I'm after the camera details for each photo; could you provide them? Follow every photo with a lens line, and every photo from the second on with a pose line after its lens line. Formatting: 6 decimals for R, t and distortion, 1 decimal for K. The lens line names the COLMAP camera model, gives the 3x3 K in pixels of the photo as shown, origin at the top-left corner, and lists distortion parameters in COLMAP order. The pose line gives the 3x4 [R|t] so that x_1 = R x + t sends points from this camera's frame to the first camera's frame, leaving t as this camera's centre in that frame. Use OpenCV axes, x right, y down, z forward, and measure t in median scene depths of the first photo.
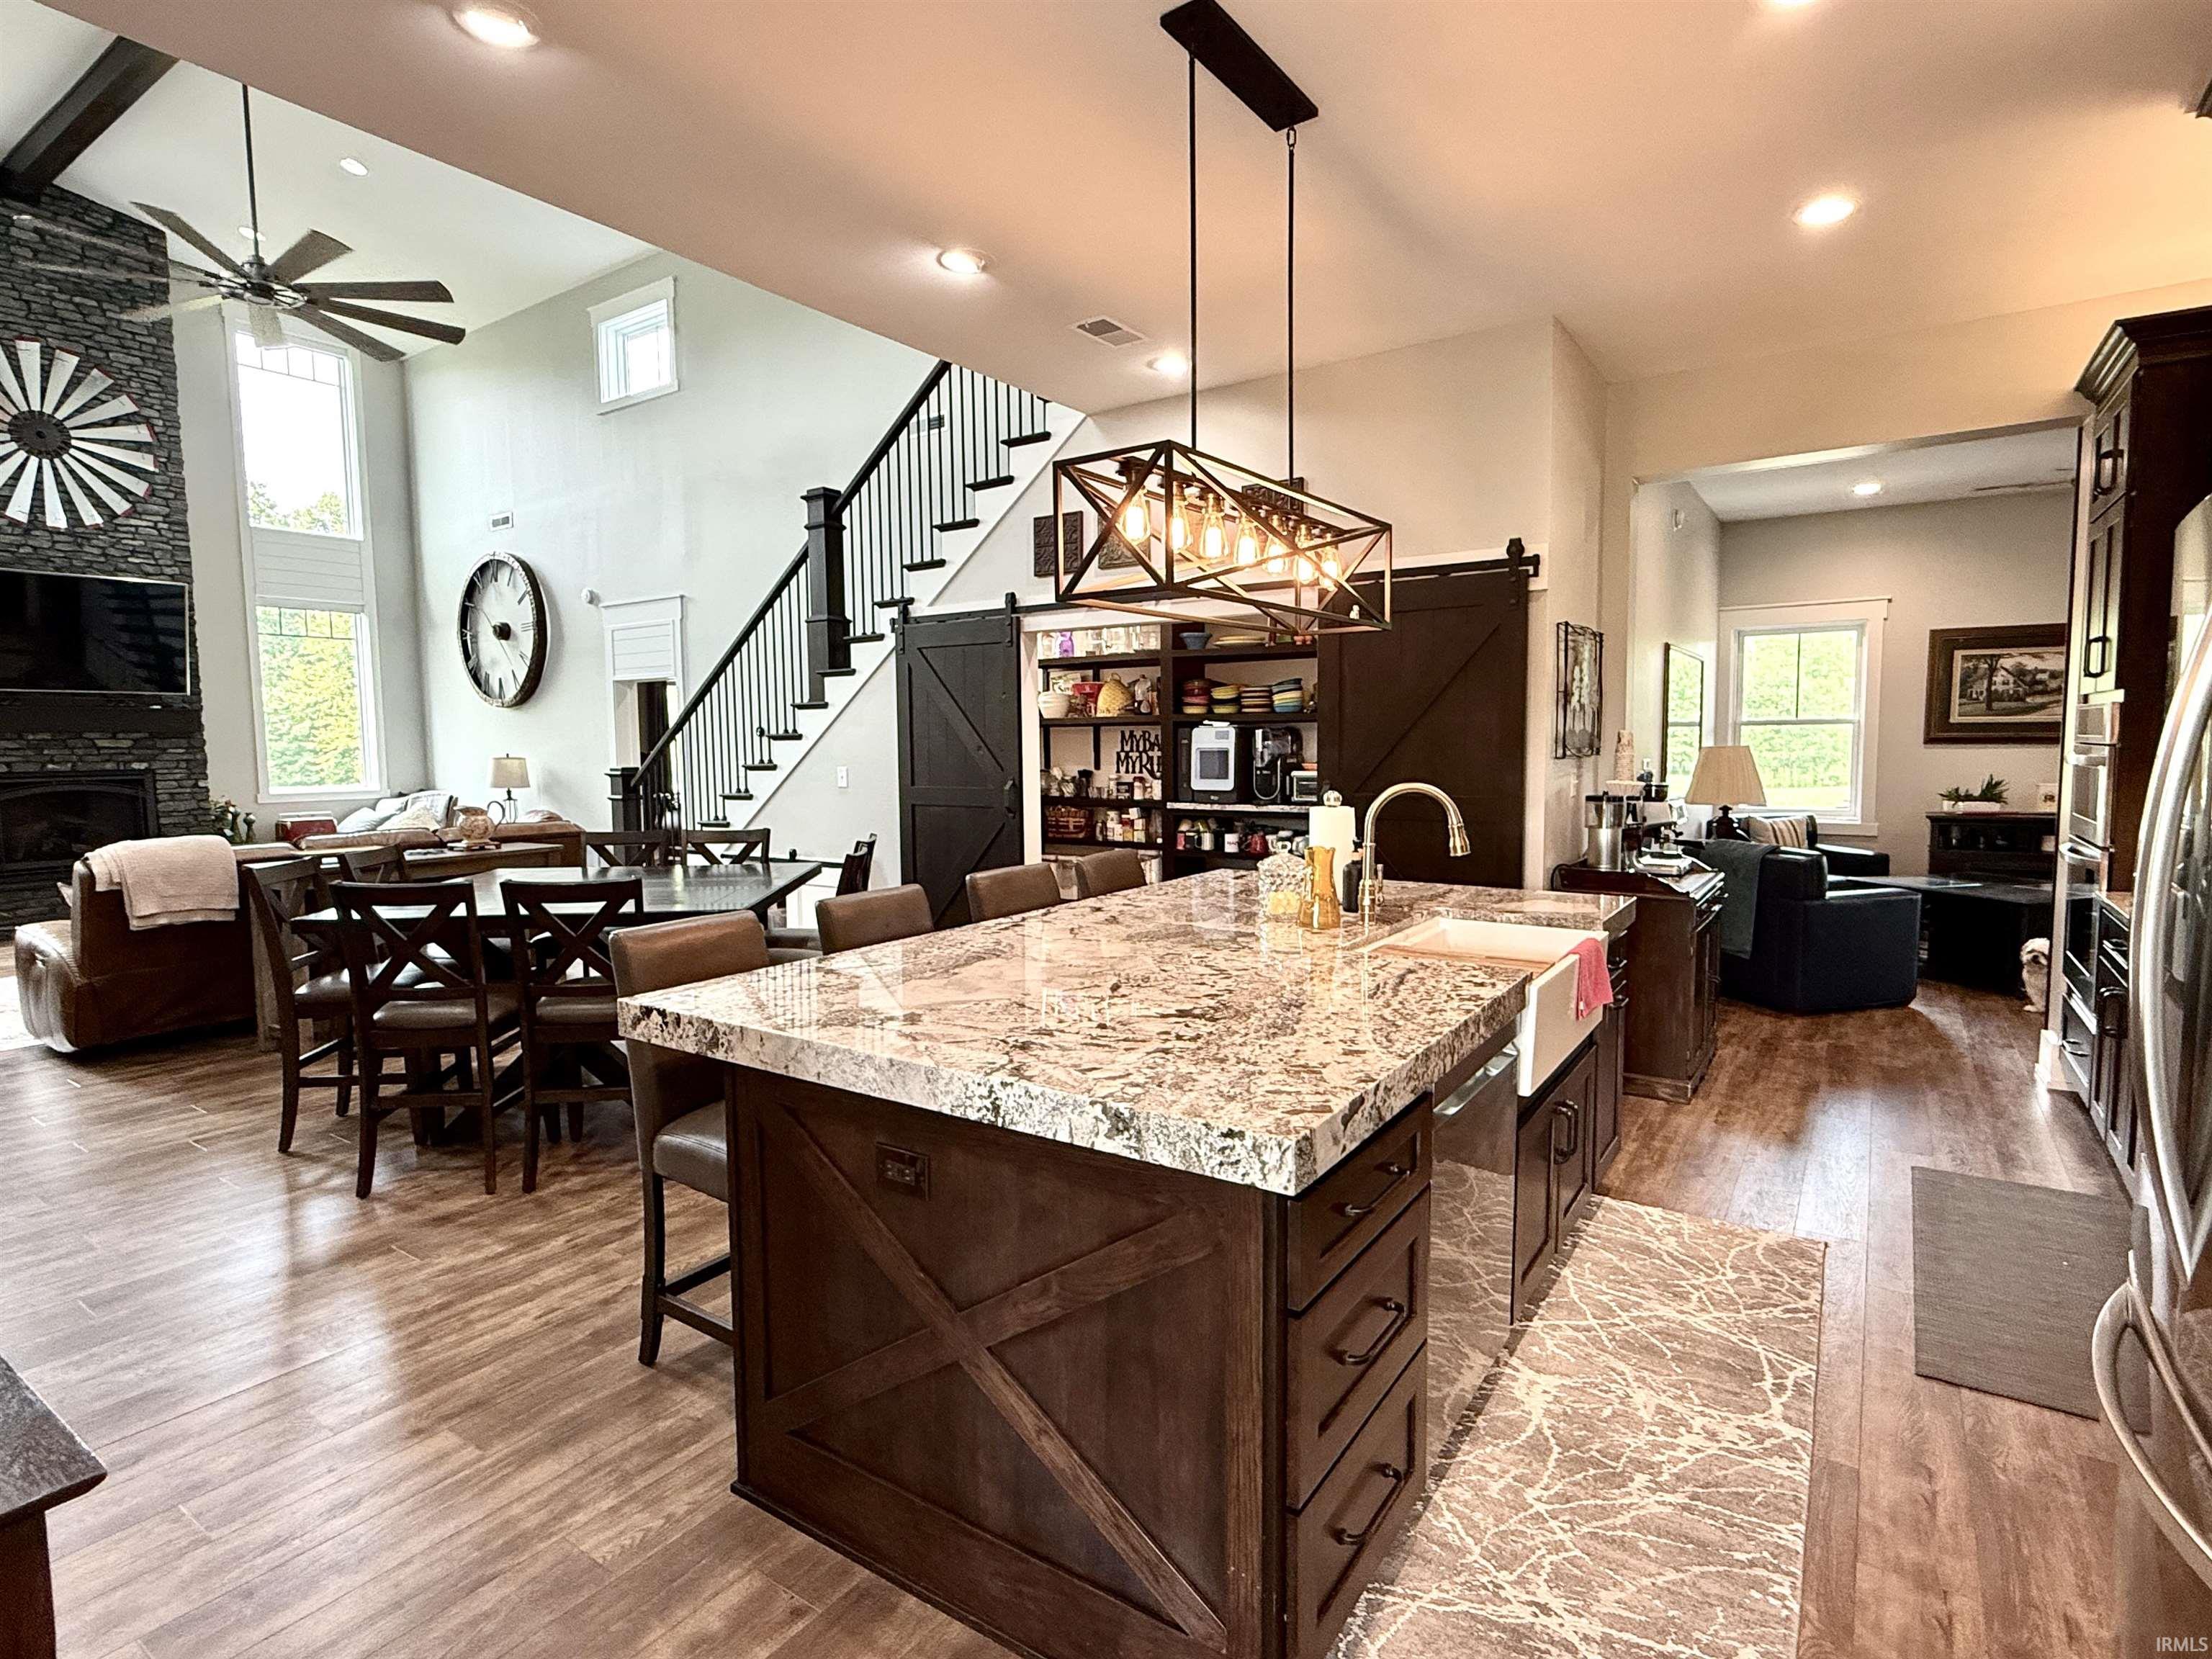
lens RADIAL K [[1123.2, 0, 1102.0], [0, 1123.2, 830.4], [0, 0, 1]] dist [-0.005324, -0.000130]
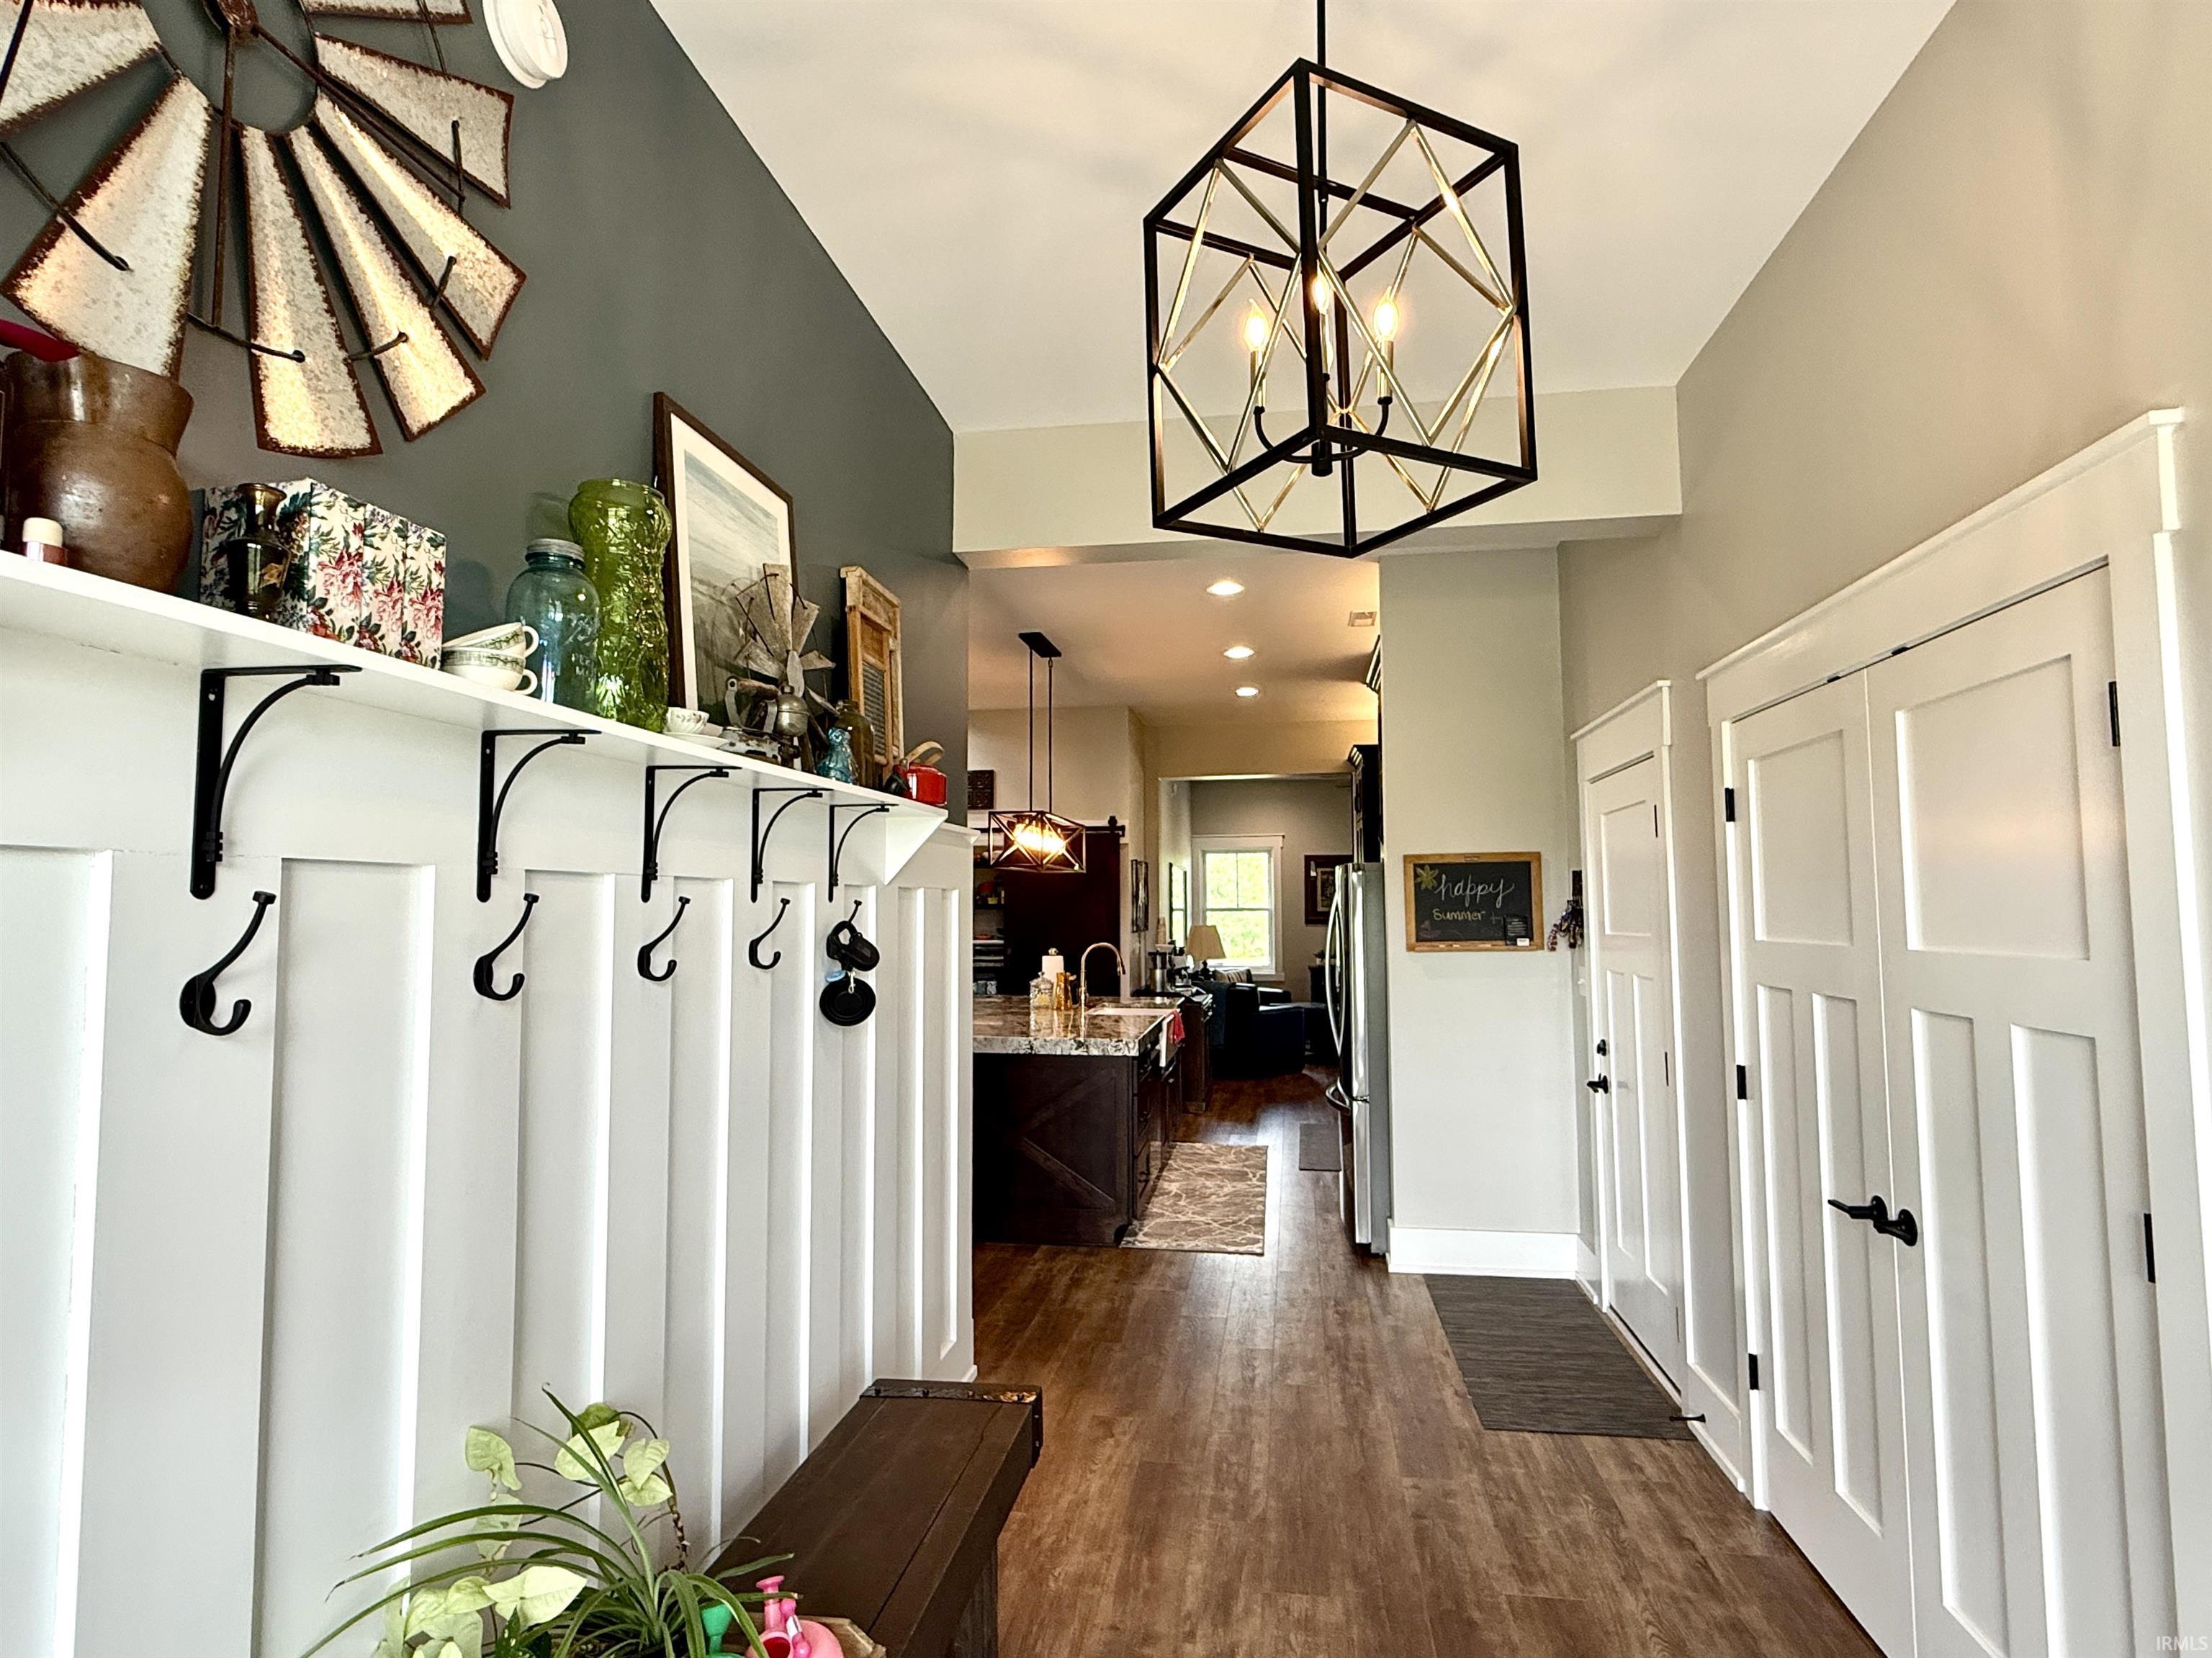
lens RADIAL K [[1123.1, 0, 1111.8], [0, 1123.1, 832.4], [0, 0, 1]] dist [-0.005324, -0.000130]
pose [[0.900930, 0.038365, 0.432265, -0.435980], [0.028000, 0.988870, -0.146124, 0.043005], [-0.433060, 0.143751, 0.889829, -0.660851]]
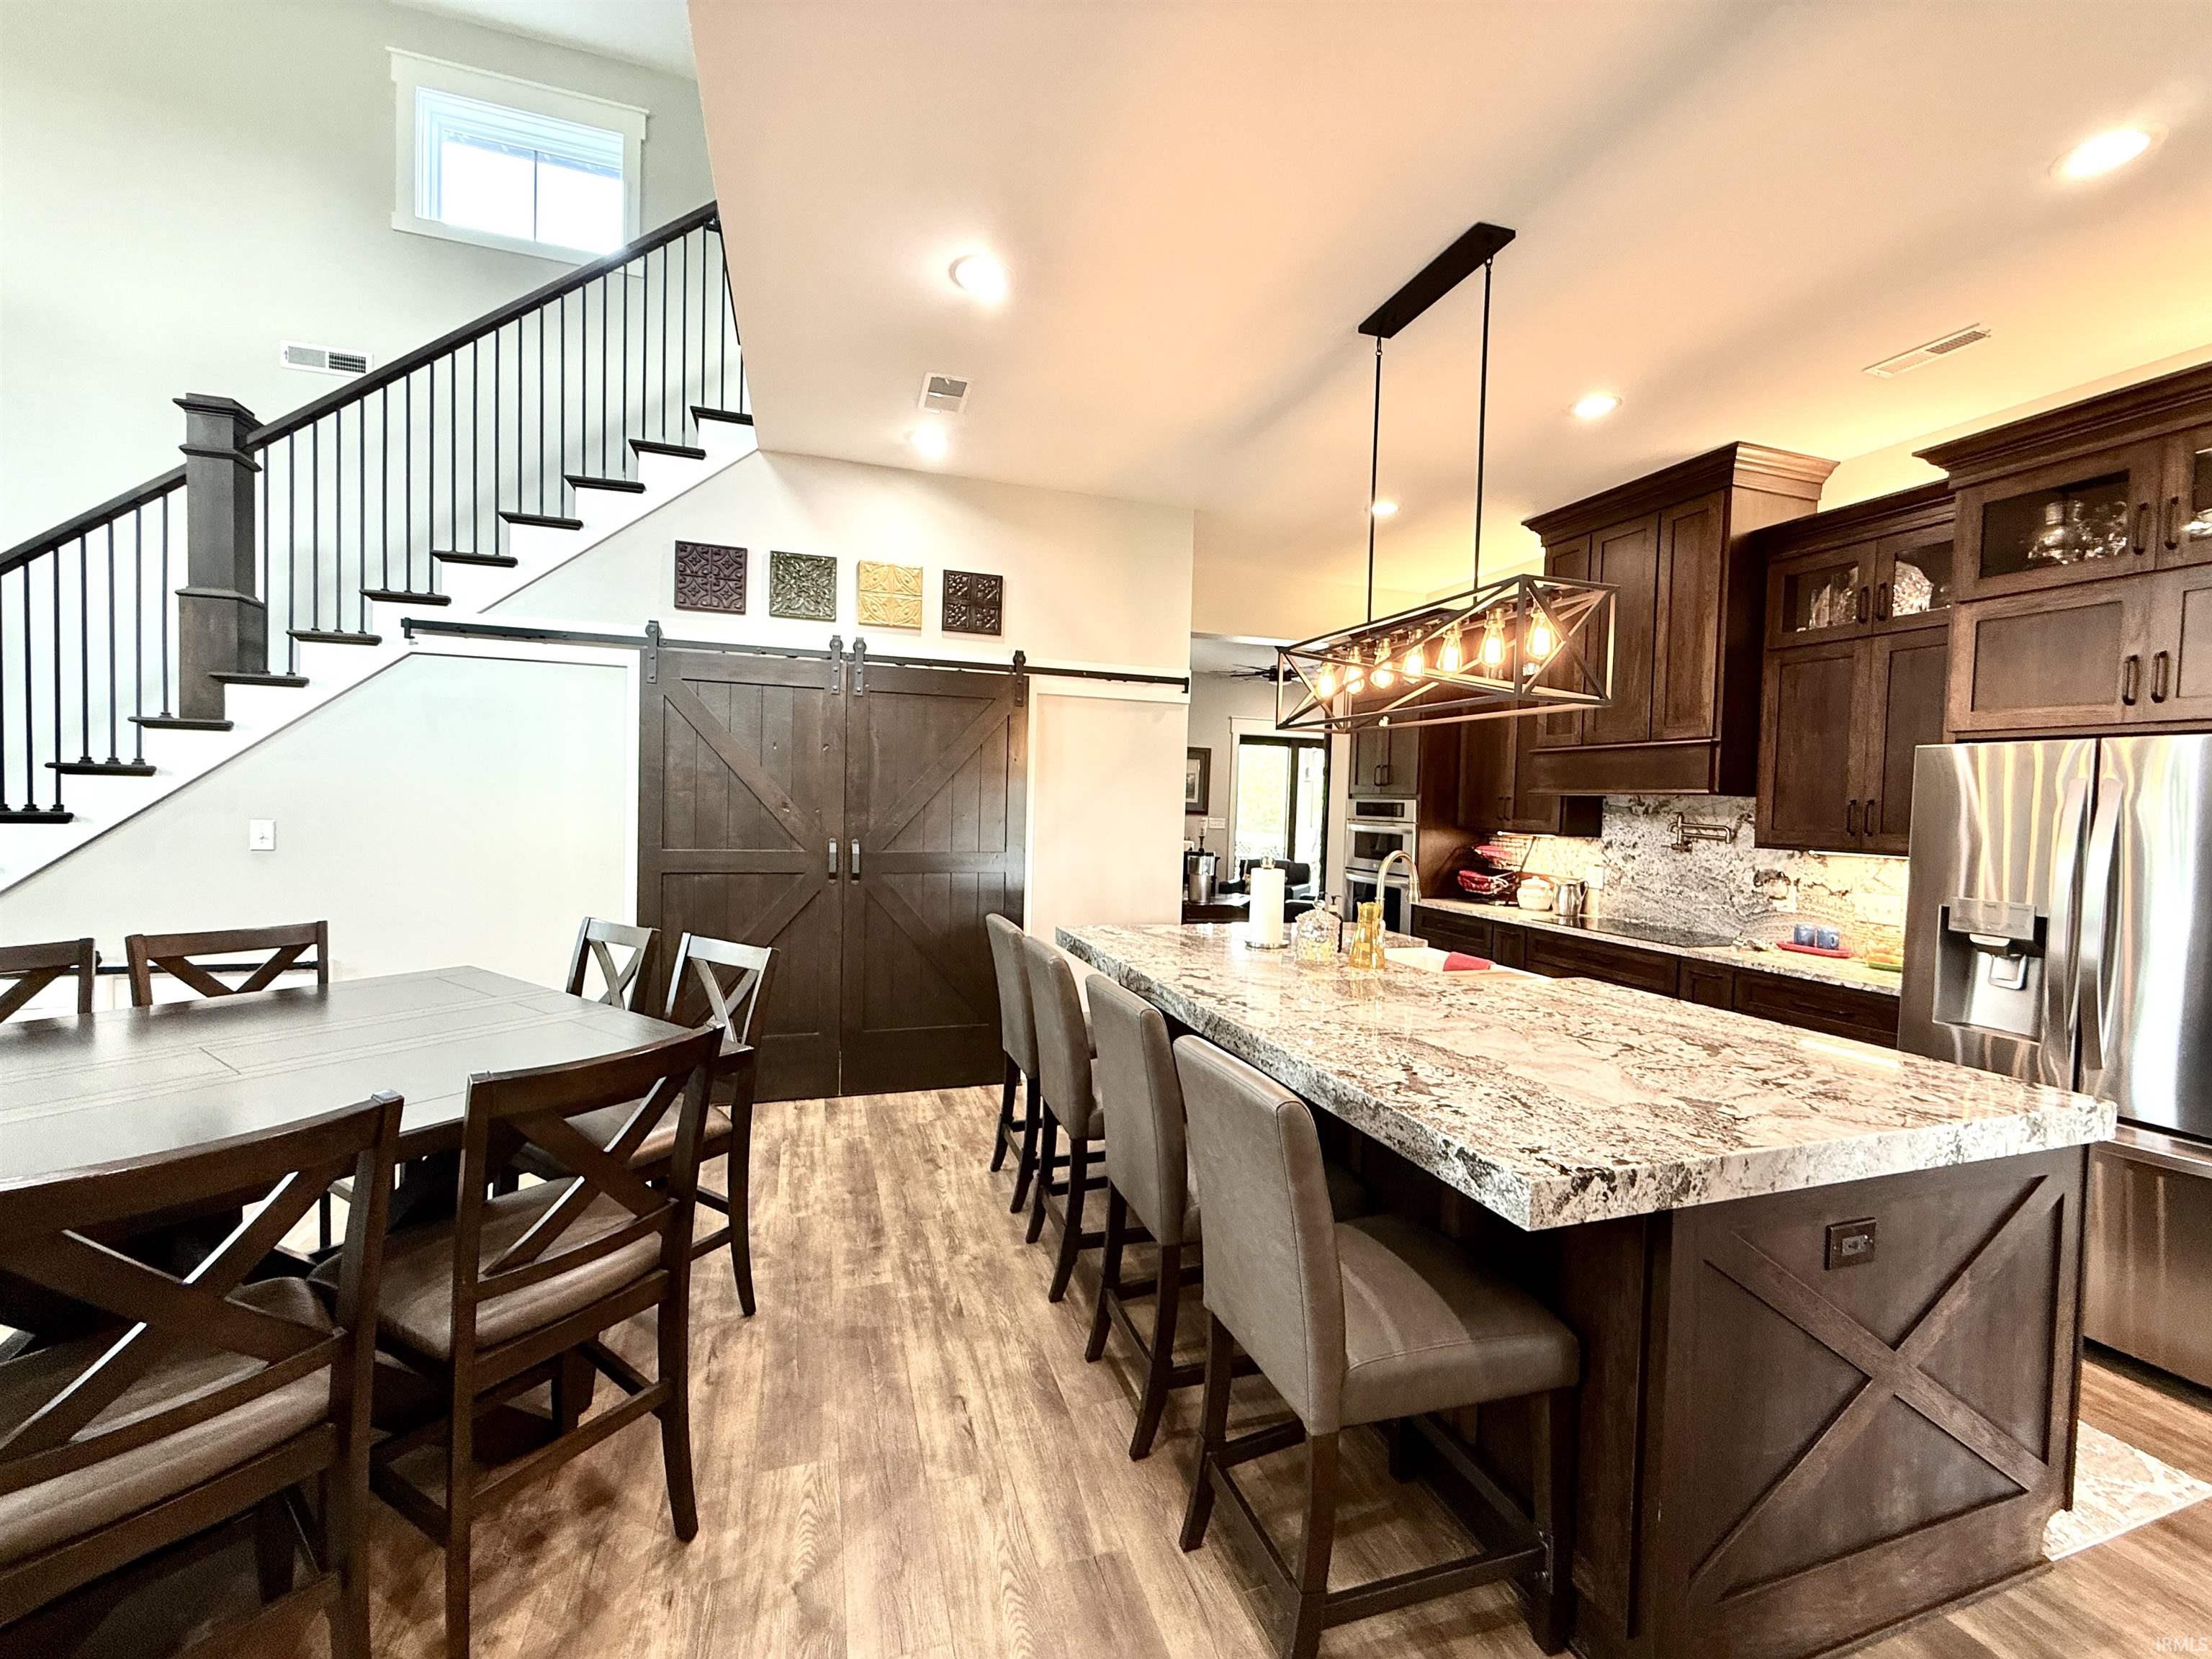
lens RADIAL K [[889.4, 0, 1103.8], [0, 889.4, 819.8], [0, 0, 1]] dist [-0.000304, -0.000149]
pose [[0.605296, 0.013150, 0.795891, -0.515261], [0.028686, 0.998854, -0.038319, -0.033696], [-0.795483, 0.046025, 0.604225, 0.417932]]
